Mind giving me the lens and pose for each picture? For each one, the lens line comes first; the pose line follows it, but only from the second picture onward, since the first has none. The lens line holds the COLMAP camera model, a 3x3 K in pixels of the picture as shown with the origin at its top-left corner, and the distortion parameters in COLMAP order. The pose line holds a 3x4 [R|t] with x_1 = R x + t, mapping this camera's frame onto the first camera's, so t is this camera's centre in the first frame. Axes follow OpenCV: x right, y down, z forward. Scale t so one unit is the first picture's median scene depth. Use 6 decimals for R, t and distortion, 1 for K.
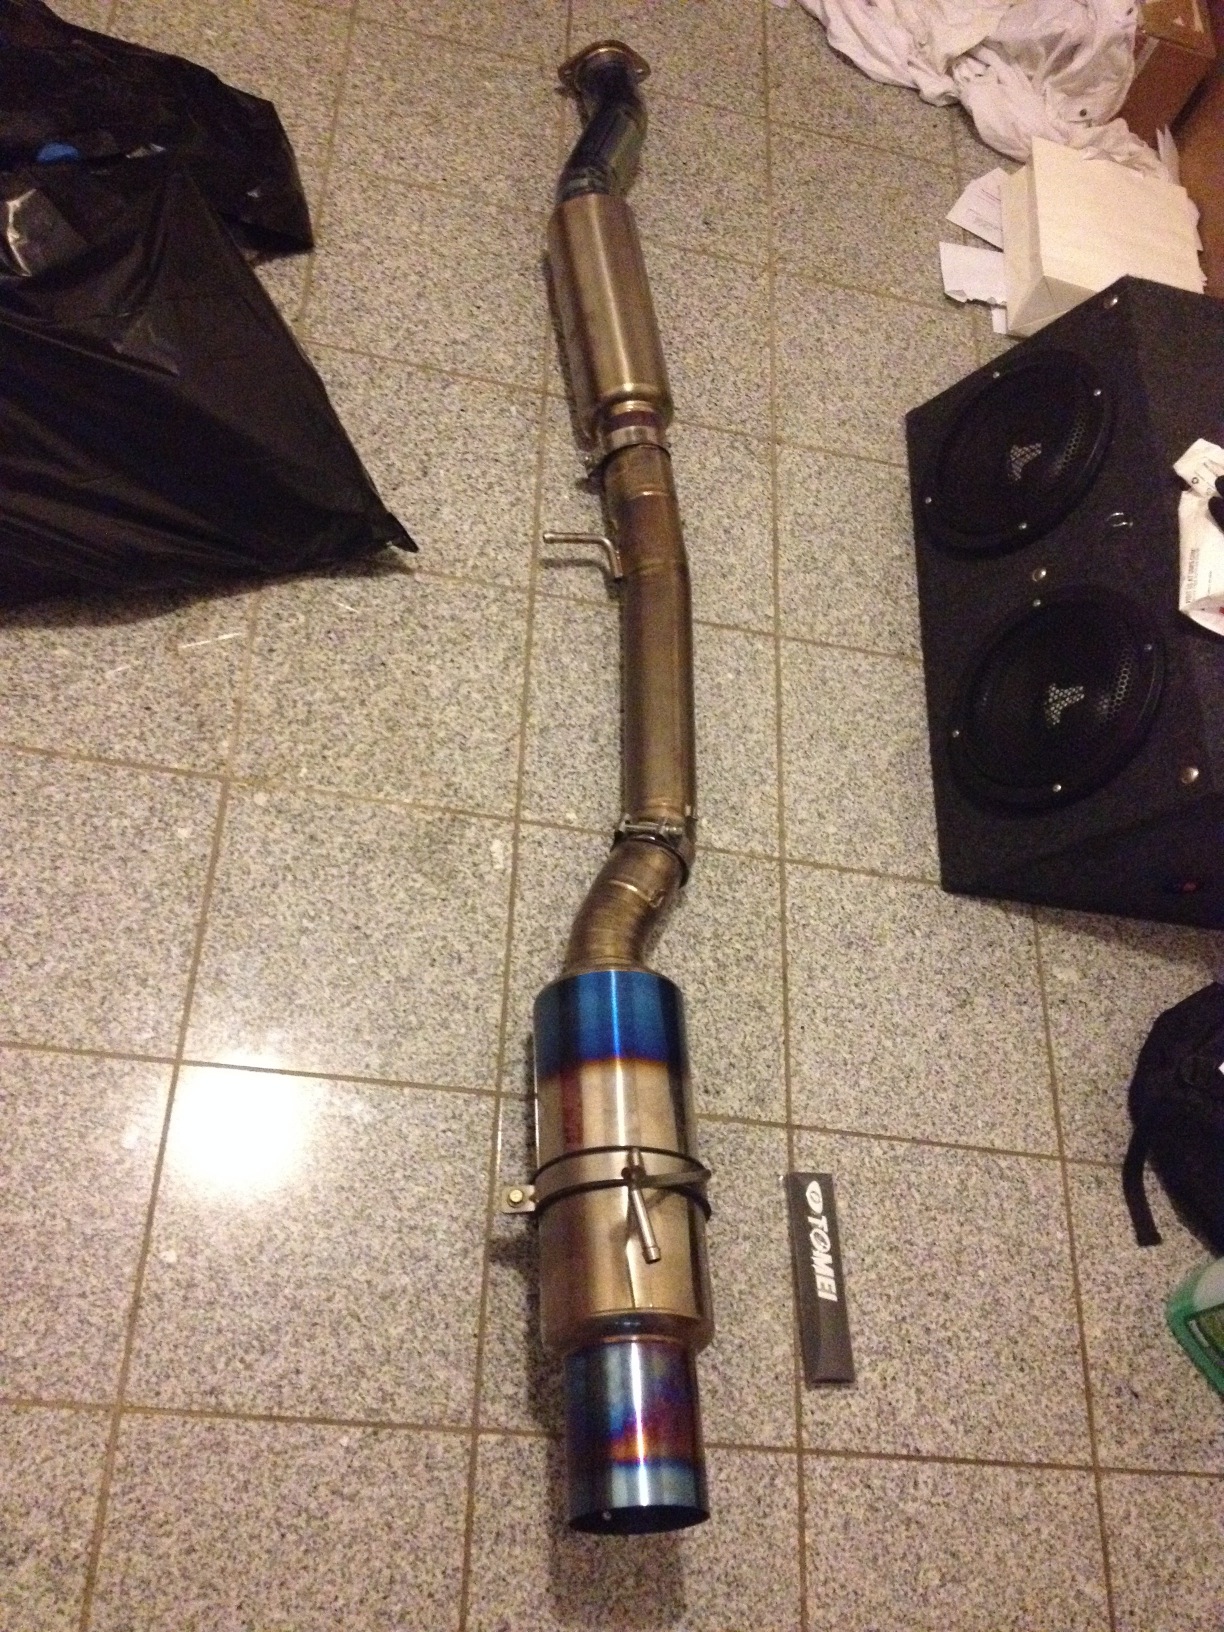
lens RADIAL K [[1594.4, 0, 612.0], [0, 1594.4, 816.0], [0, 0, 1]] dist [0.197020, -0.509548]
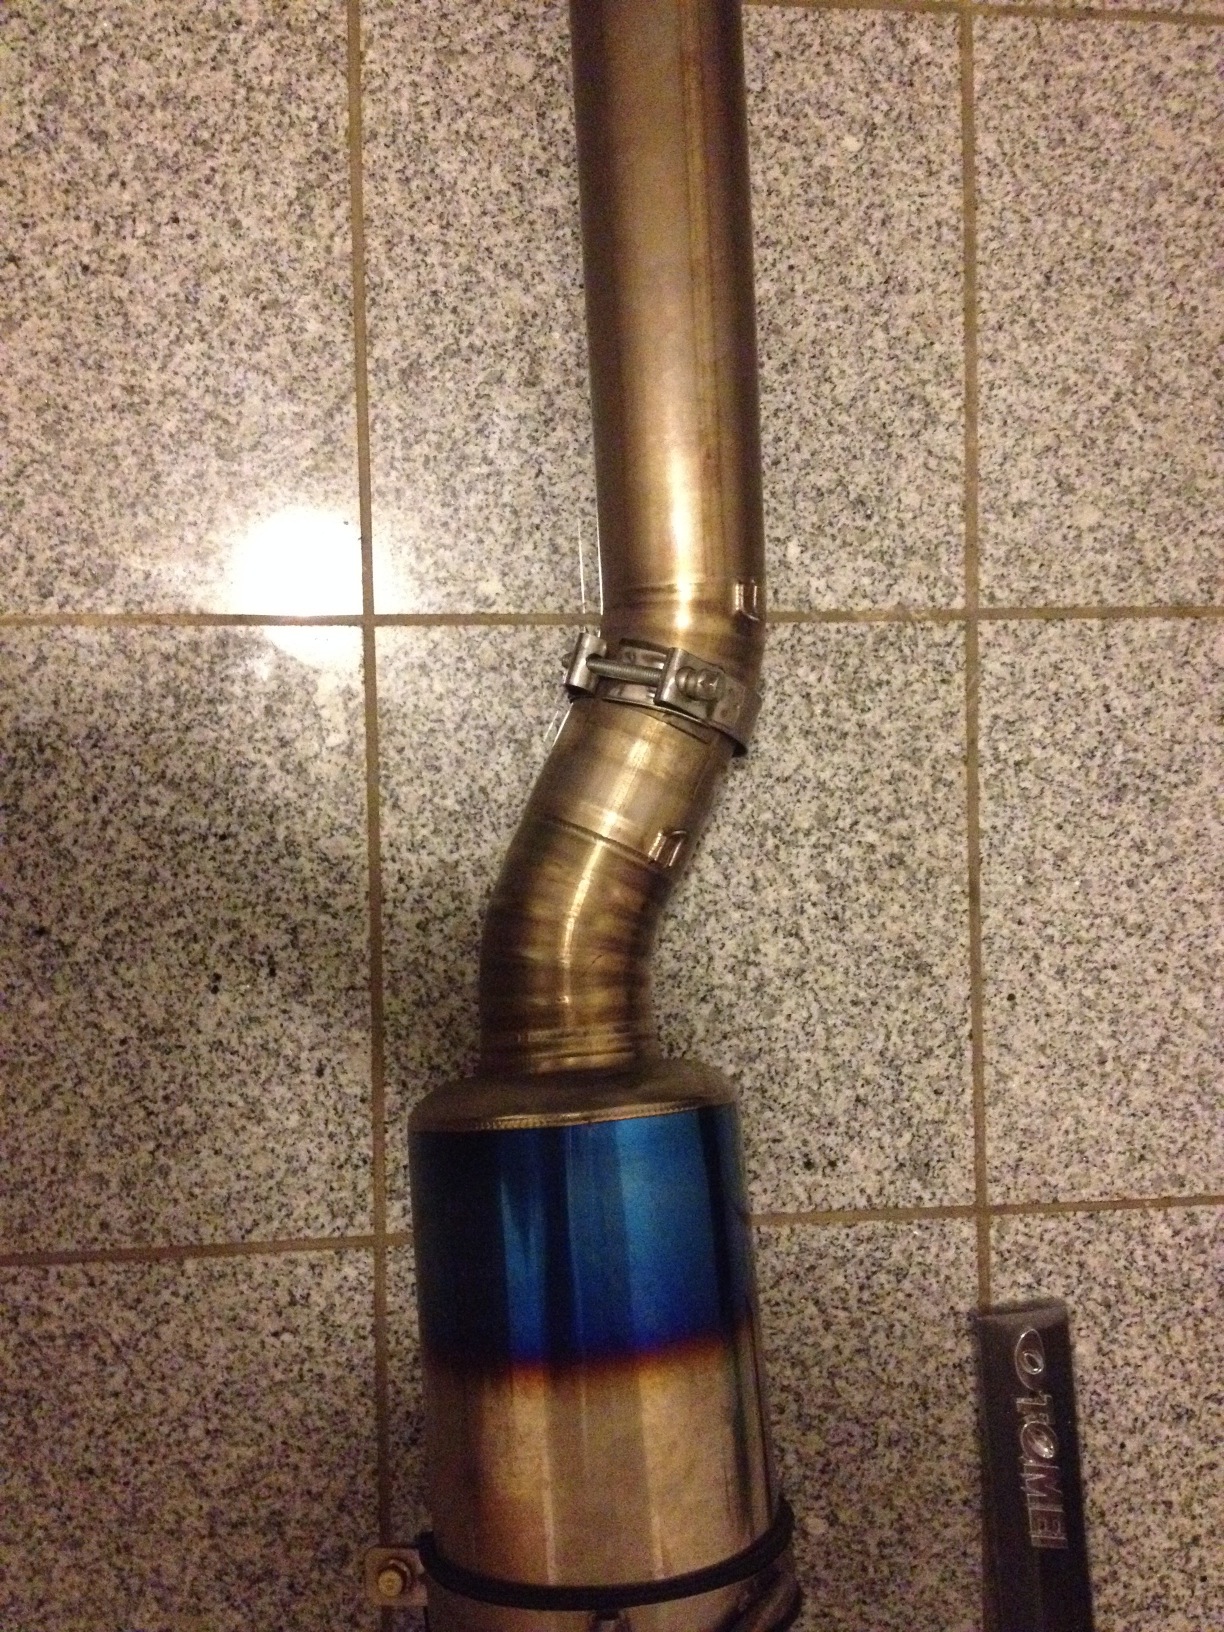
lens RADIAL K [[1594.4, 0, 612.0], [0, 1594.4, 816.0], [0, 0, 1]] dist [0.197020, -0.509548]
pose [[0.987708, -0.043536, -0.150126, 0.076075], [0.111755, 0.868189, 0.483486, -0.164100], [0.109288, -0.494320, 0.862383, 0.600168]]
